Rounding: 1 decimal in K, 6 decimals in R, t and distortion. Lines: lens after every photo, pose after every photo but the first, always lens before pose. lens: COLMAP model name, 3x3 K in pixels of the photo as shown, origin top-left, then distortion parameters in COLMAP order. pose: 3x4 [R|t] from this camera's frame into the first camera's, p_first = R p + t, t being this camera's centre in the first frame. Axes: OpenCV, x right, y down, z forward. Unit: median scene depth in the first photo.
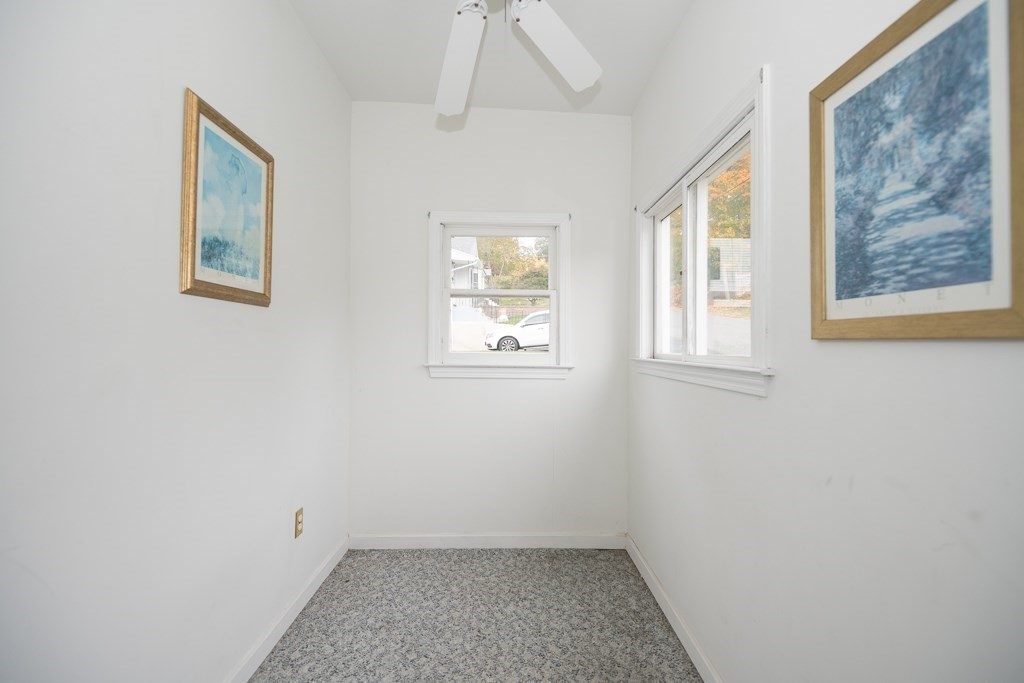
lens RADIAL K [[461.4, 0, 514.4], [0, 461.4, 337.2], [0, 0, 1]] dist [0.030854, -0.024711]
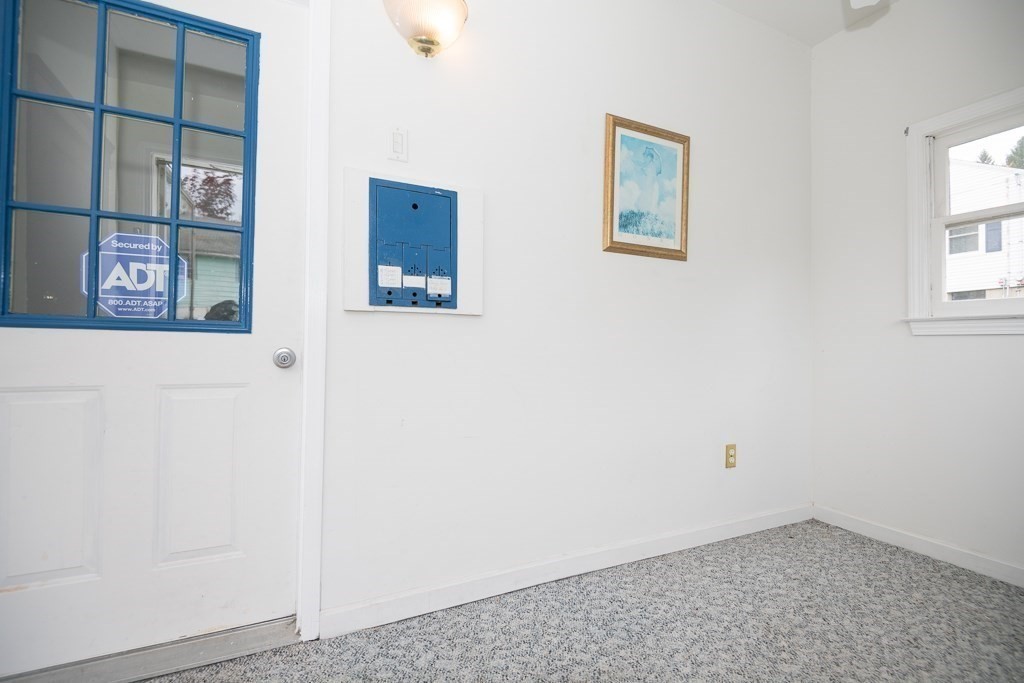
lens RADIAL K [[461.4, 0, 514.4], [0, 461.4, 337.2], [0, 0, 1]] dist [0.030854, -0.024711]
pose [[0.424547, -0.013290, -0.905308, 0.389960], [0.005104, 0.999912, -0.012285, 0.152050], [0.905391, 0.000595, 0.424578, 0.075959]]
